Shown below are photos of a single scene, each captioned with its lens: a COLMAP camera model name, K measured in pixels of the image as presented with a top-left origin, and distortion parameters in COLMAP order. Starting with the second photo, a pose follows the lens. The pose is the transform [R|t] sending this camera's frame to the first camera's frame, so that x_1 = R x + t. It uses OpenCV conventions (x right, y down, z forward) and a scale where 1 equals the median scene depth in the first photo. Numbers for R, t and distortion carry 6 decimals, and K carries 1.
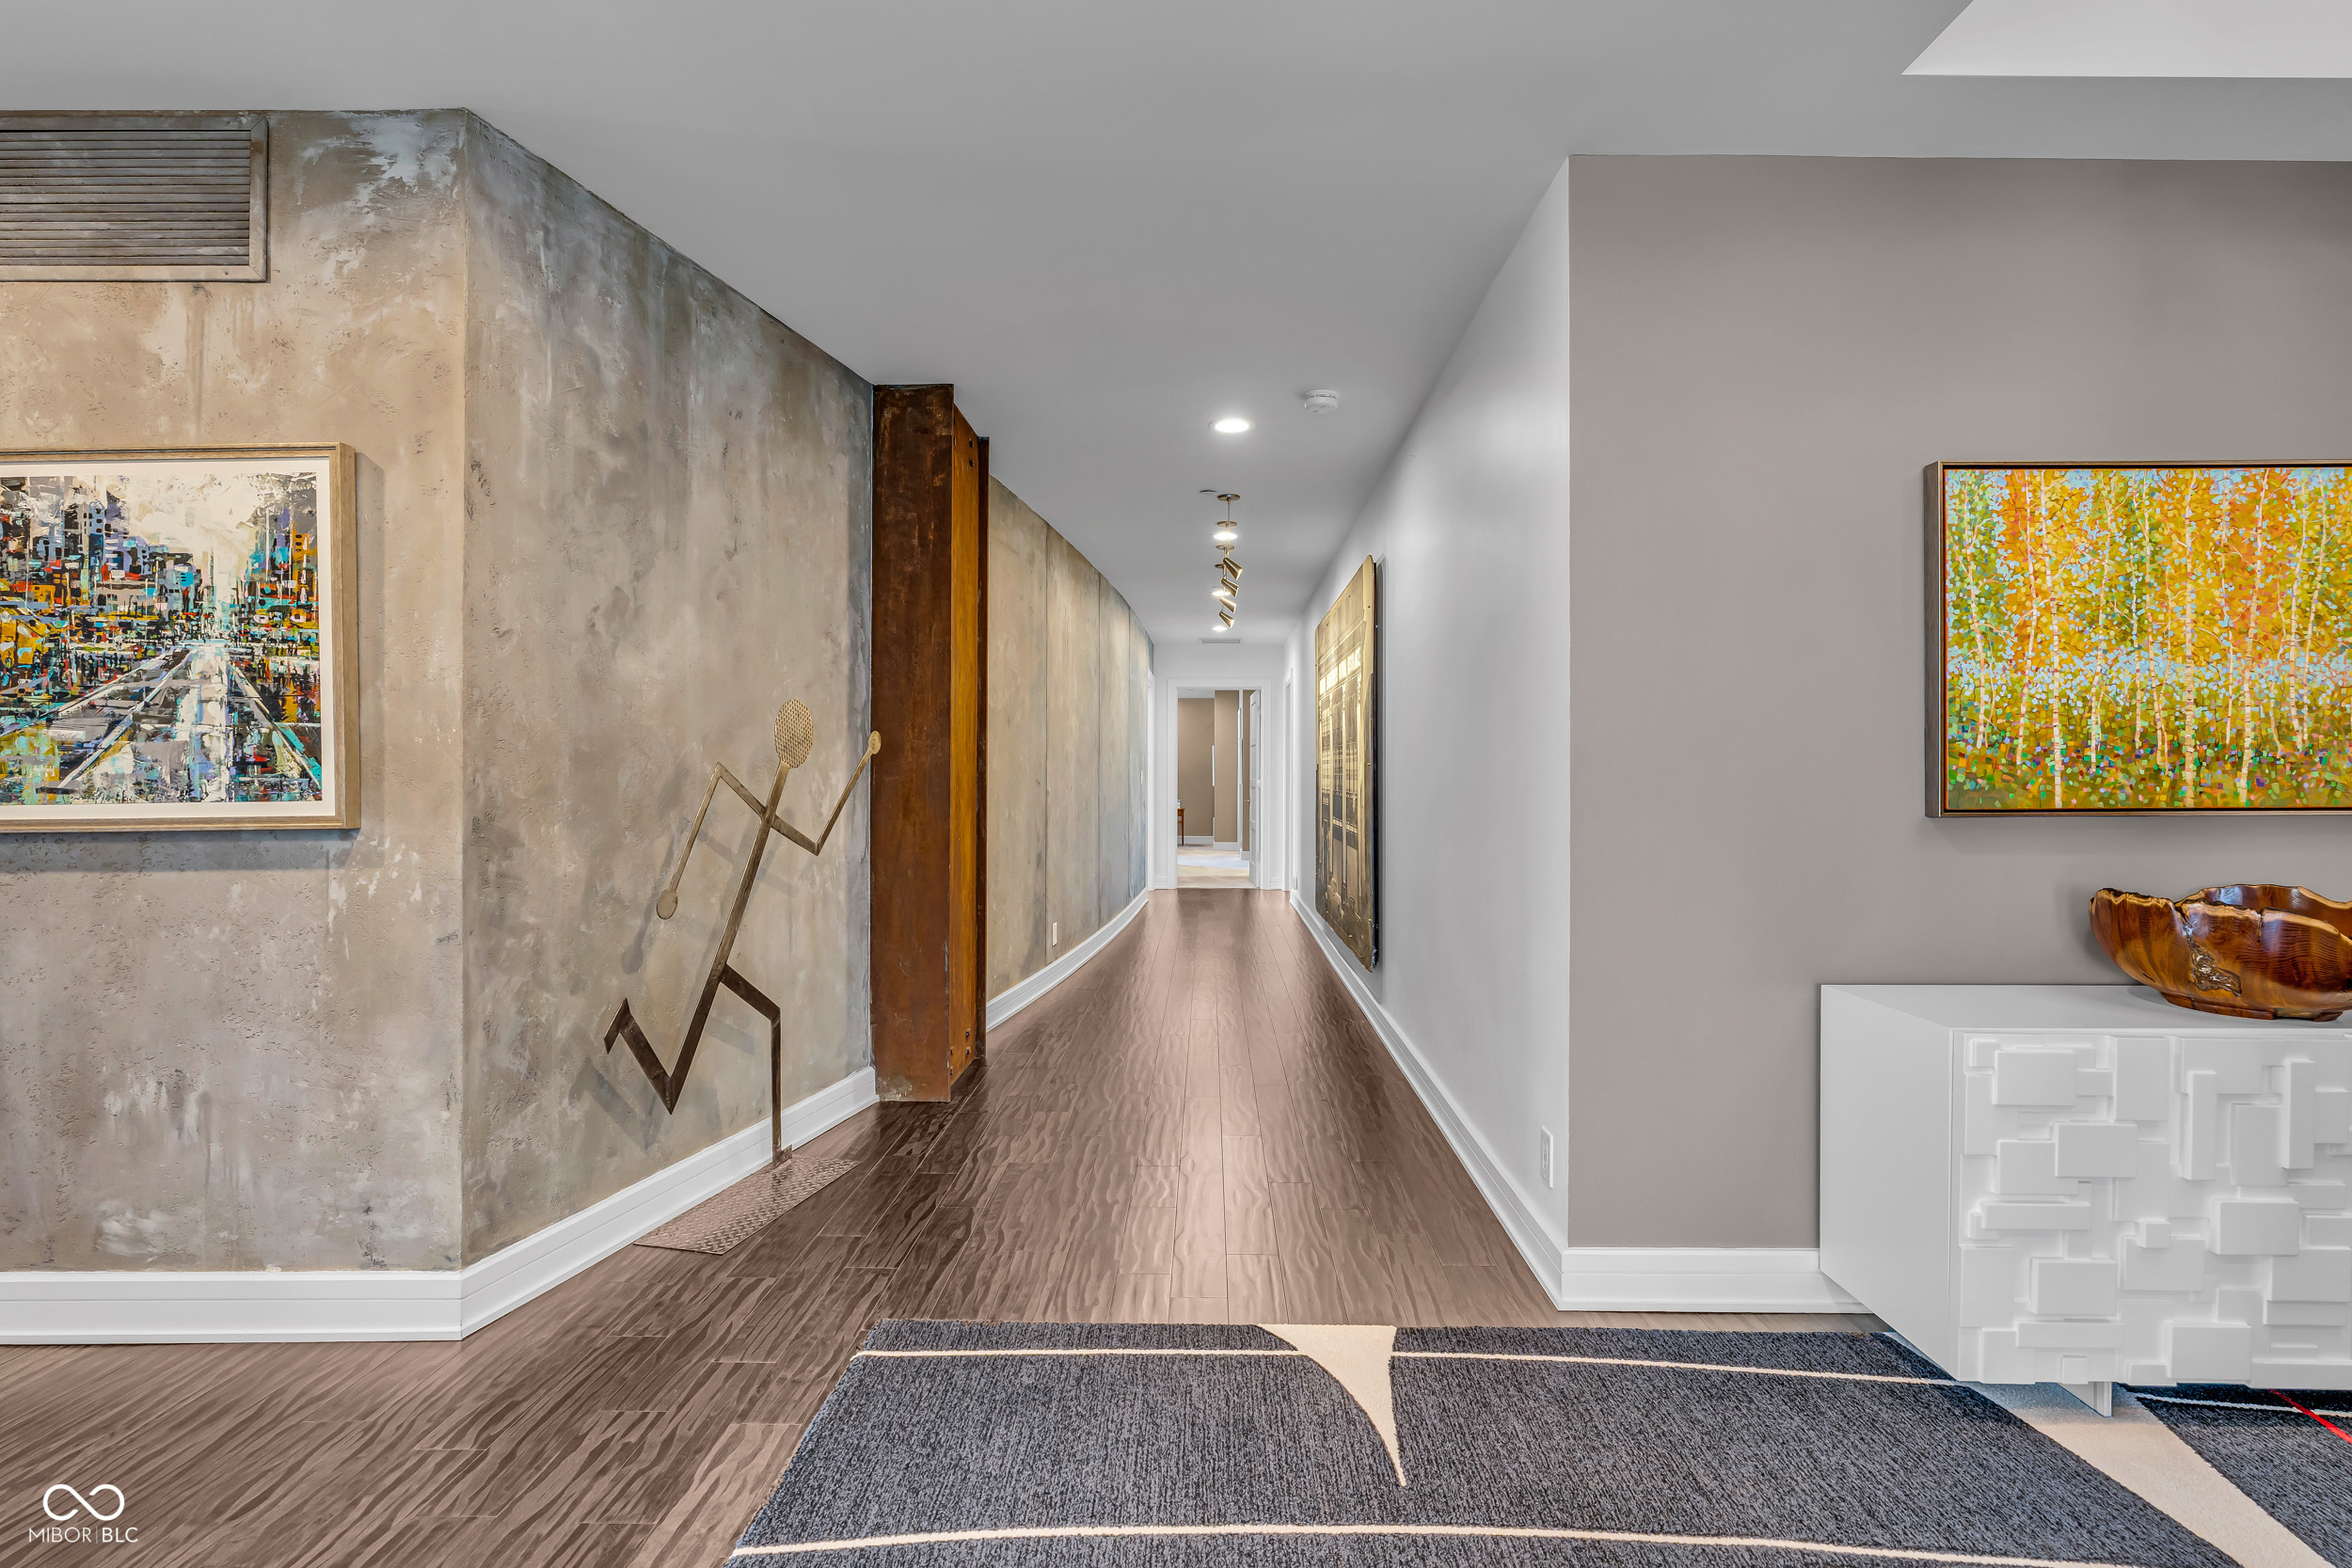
lens RADIAL K [[1081.0, 0, 1189.0], [0, 1081.0, 775.4], [0, 0, 1]] dist [-0.005981, 0.001435]
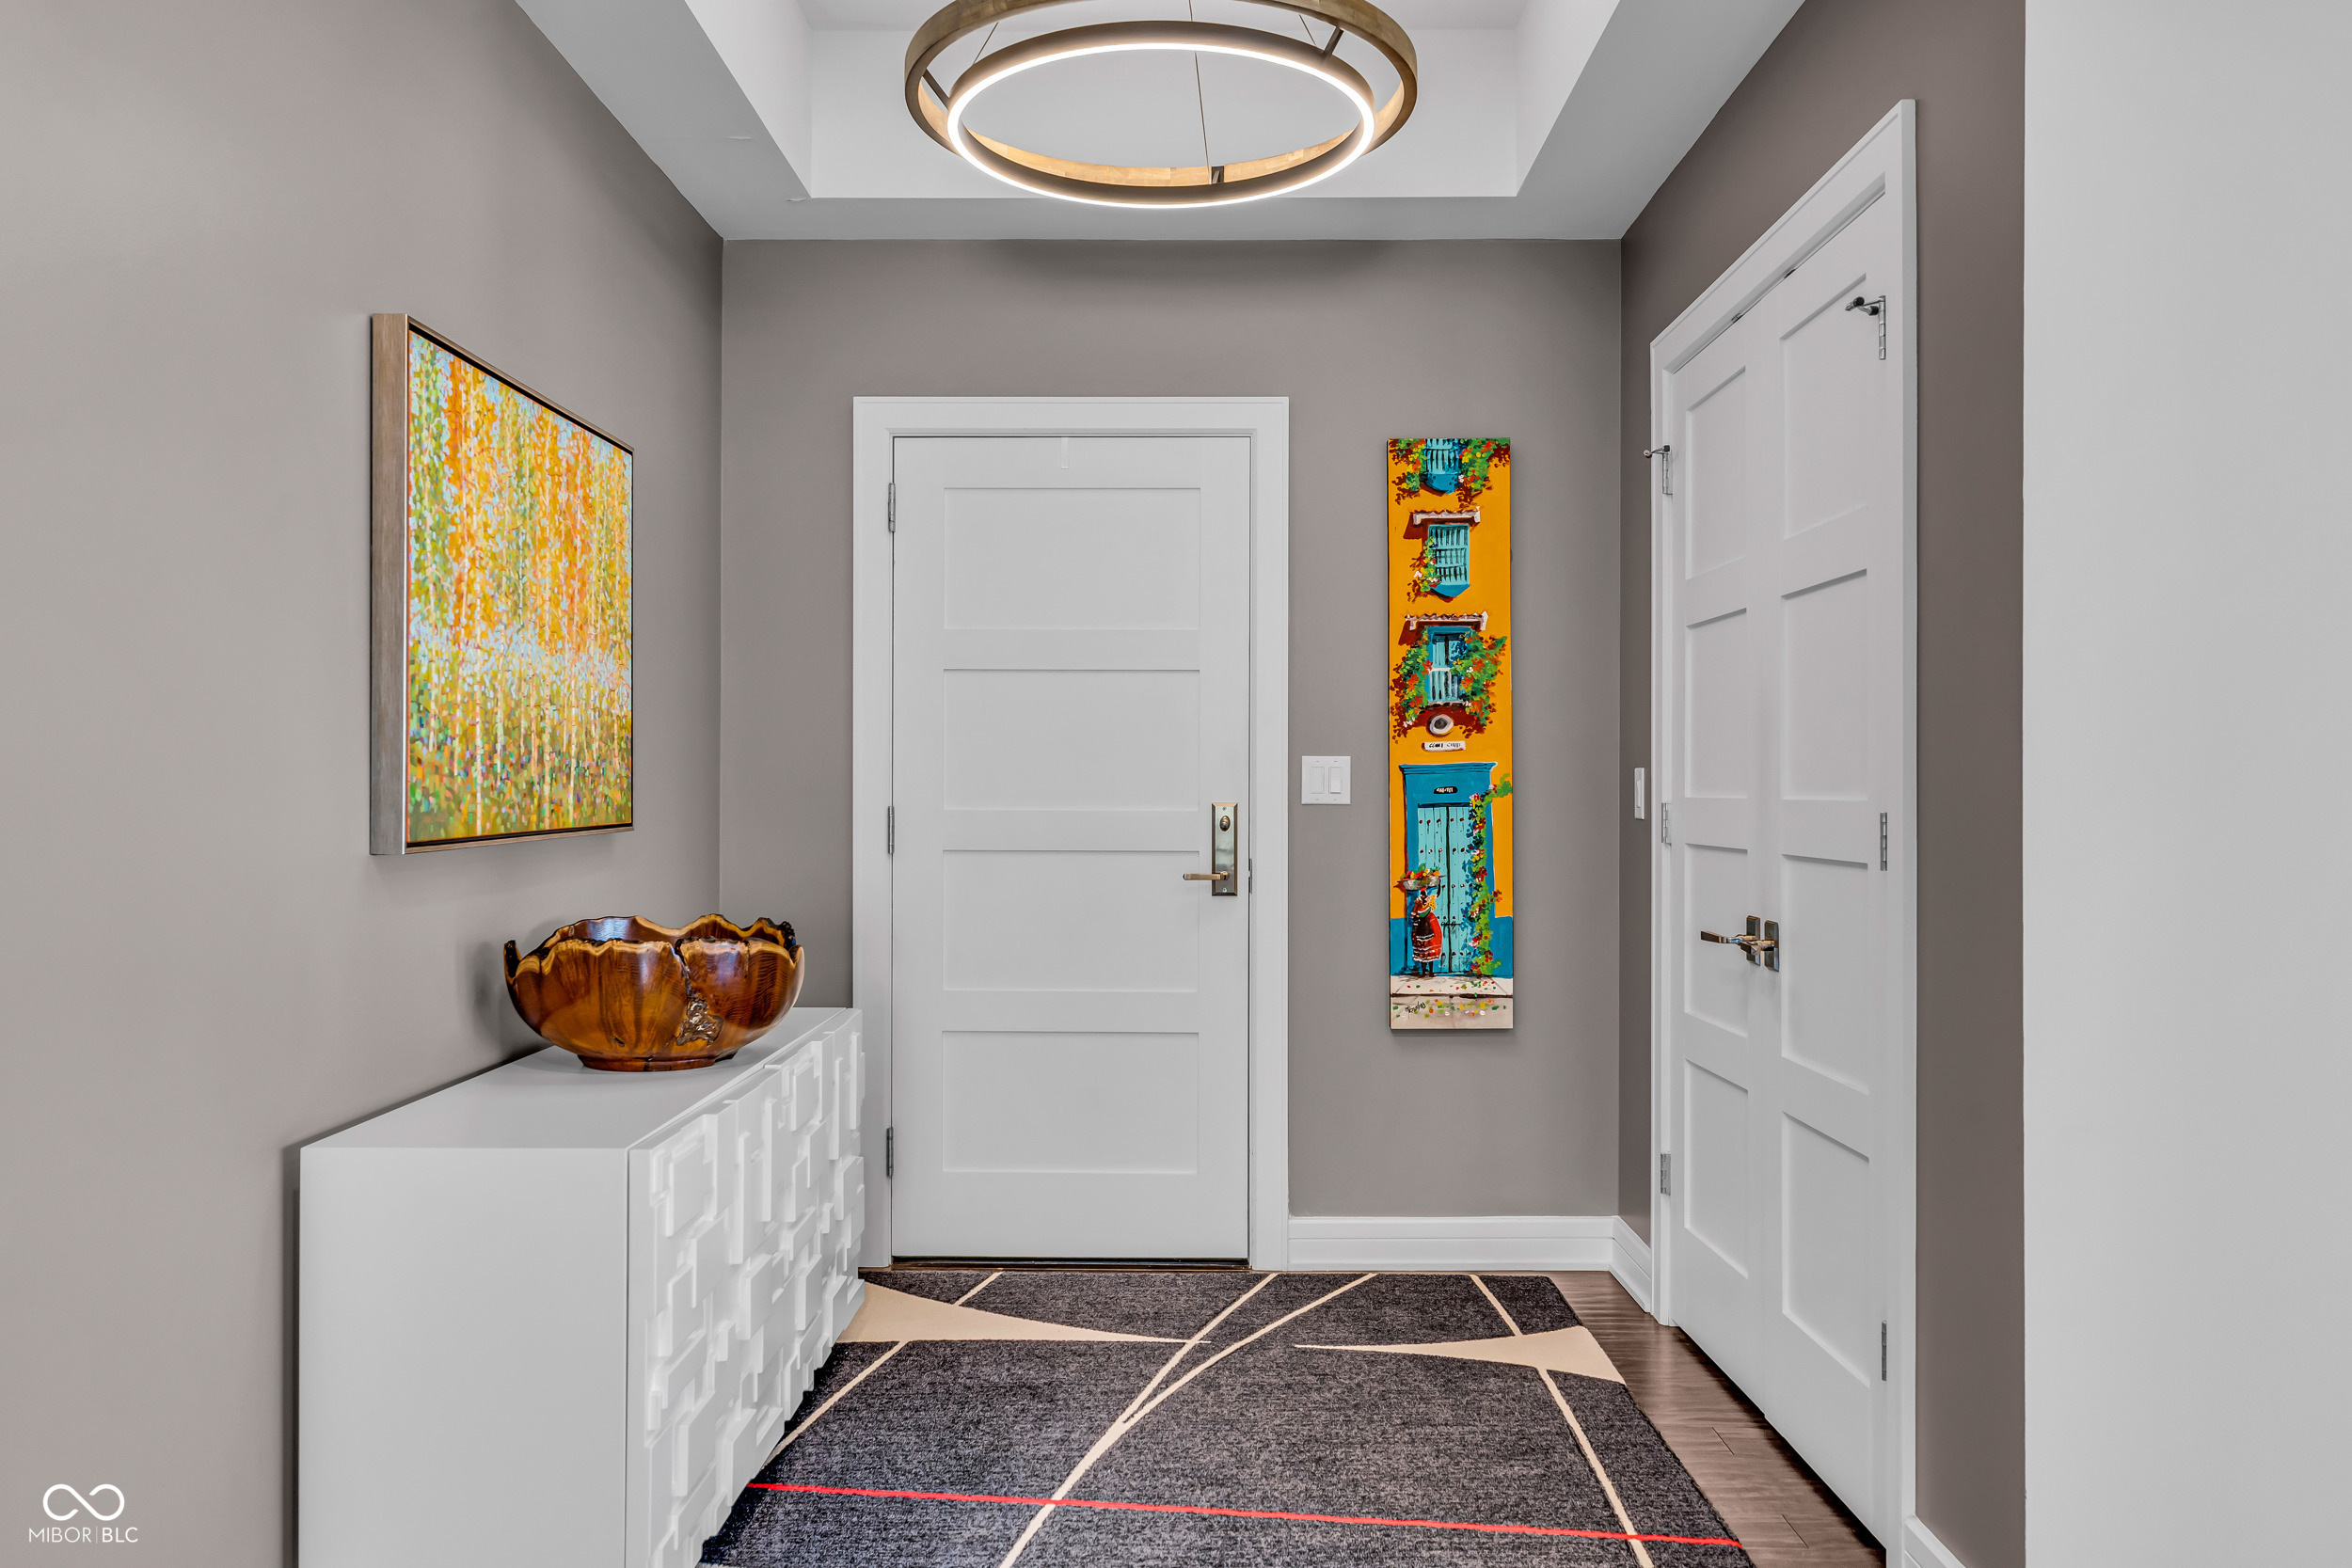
lens RADIAL K [[1720.9, 0, 1174.4], [0, 1720.9, 788.0], [0, 0, 1]] dist [-0.001660, -0.000535]
pose [[0.008838, -0.002696, 0.999957, -0.352416], [0.002045, 0.999994, 0.002678, -0.004017], [-0.999959, 0.002021, 0.008843, 0.520565]]
